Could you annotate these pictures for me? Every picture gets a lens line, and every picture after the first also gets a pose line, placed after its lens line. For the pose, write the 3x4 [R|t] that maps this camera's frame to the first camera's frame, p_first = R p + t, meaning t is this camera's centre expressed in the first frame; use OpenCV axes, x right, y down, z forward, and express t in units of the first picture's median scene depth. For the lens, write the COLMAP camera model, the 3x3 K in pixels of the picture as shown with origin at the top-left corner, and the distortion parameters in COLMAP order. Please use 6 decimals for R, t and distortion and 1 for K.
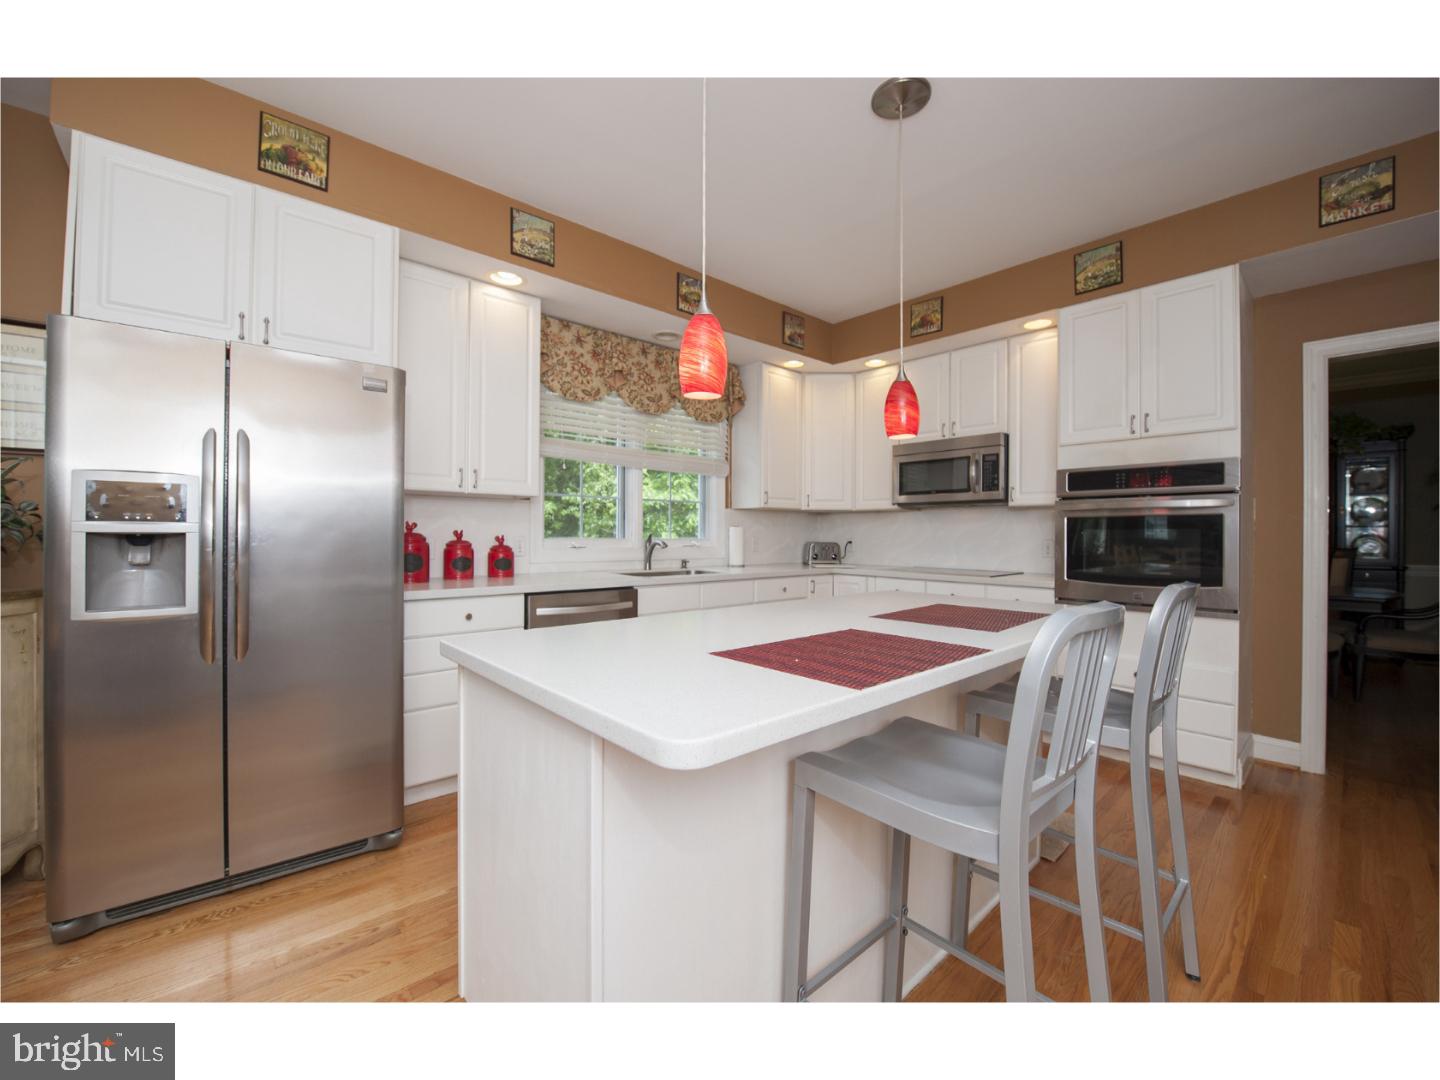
lens RADIAL K [[572.0, 0, 712.0], [0, 572.0, 530.2], [0, 0, 1]] dist [-0.019335, -0.000275]
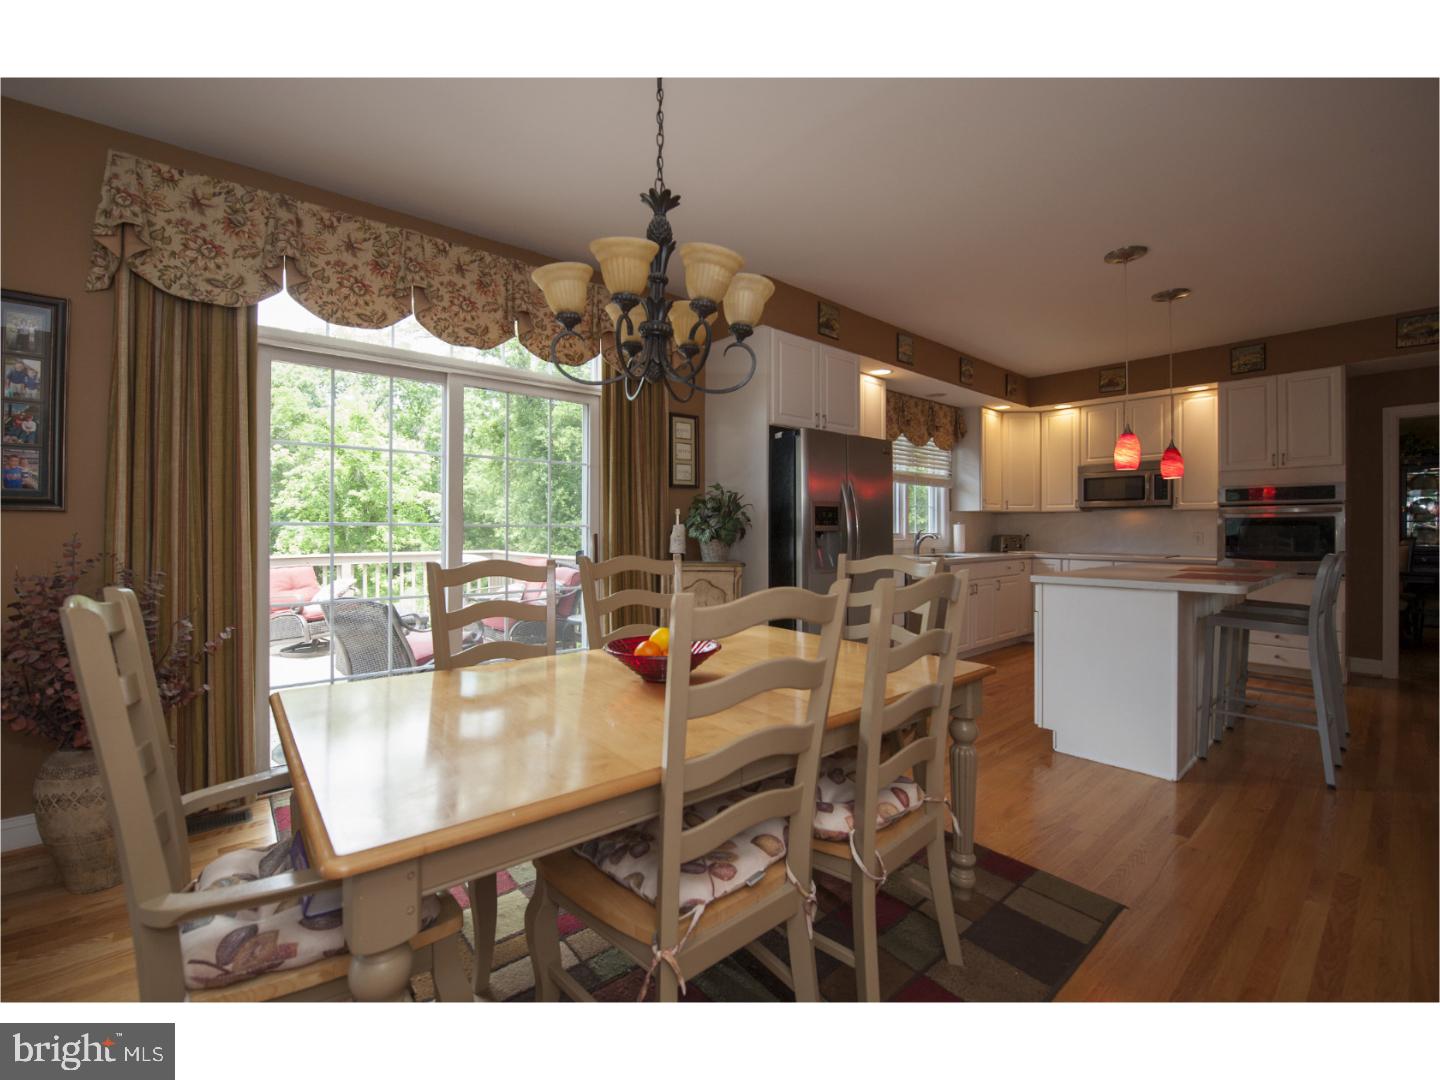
lens RADIAL K [[587.7, 0, 717.8], [0, 587.7, 524.0], [0, 0, 1]] dist [-0.000223, -0.005402]
pose [[0.999827, -0.002797, -0.018408, -0.764599], [0.002793, 0.999996, -0.000248, -0.009667], [0.018408, 0.000197, 0.999831, -0.656017]]
